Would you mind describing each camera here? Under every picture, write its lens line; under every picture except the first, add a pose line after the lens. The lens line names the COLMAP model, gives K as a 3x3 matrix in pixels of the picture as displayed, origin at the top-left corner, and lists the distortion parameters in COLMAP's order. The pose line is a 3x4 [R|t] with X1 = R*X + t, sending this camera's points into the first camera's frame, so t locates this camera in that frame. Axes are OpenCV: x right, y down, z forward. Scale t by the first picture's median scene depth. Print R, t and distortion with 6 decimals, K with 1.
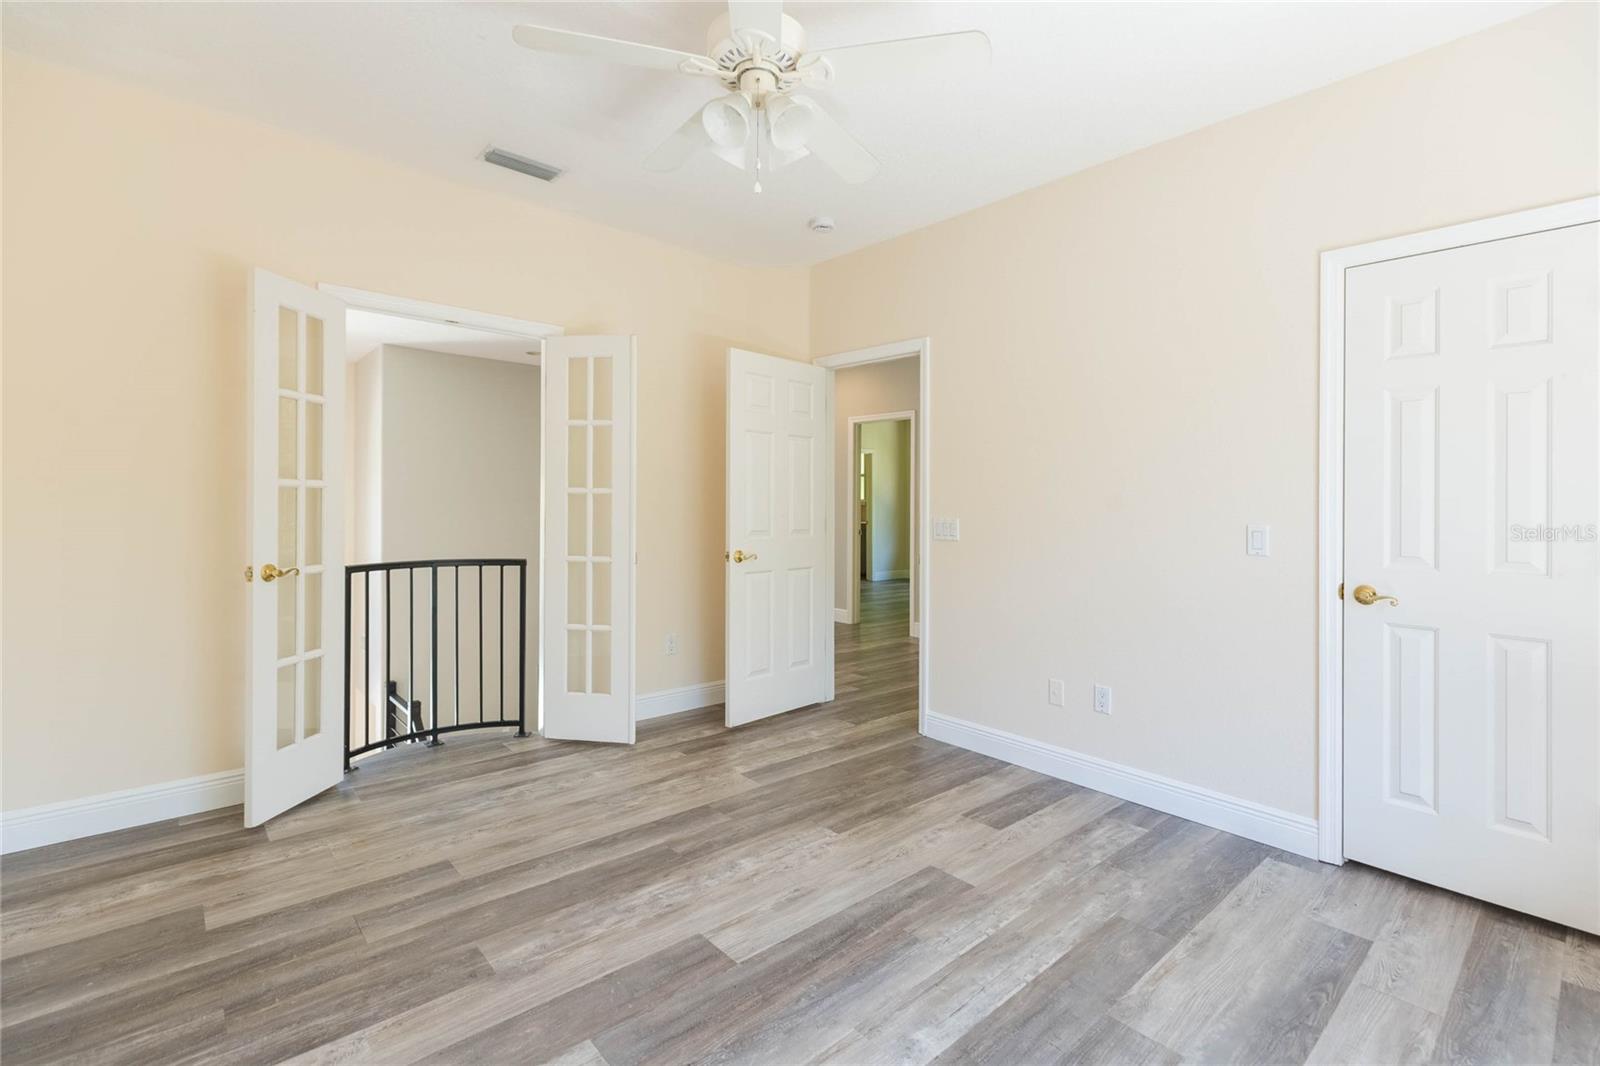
lens RADIAL K [[722.6, 0, 799.5], [0, 722.6, 511.5], [0, 0, 1]] dist [0.002905, -0.000185]
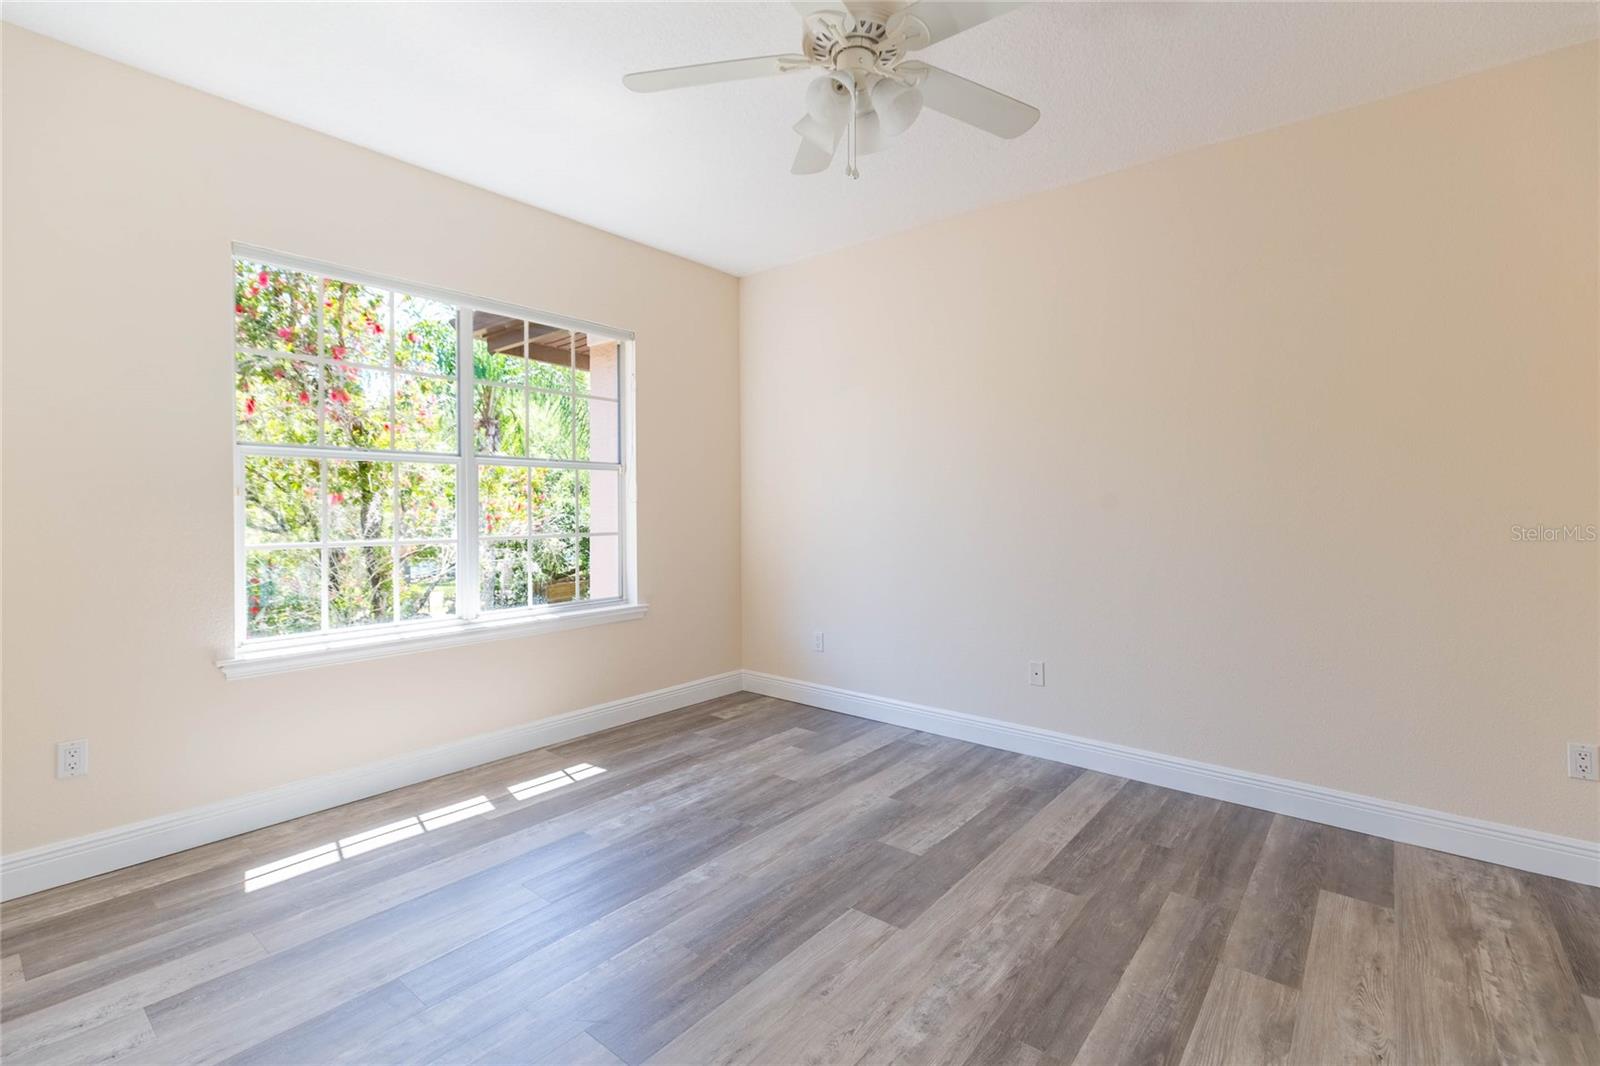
lens RADIAL K [[722.6, 0, 799.5], [0, 722.6, 511.5], [0, 0, 1]] dist [0.002905, -0.000185]
pose [[-0.987295, -0.013456, -0.158327, 0.171665], [-0.015201, 0.999836, 0.009814, -0.011465], [0.158169, 0.012096, -0.987338, 1.953254]]
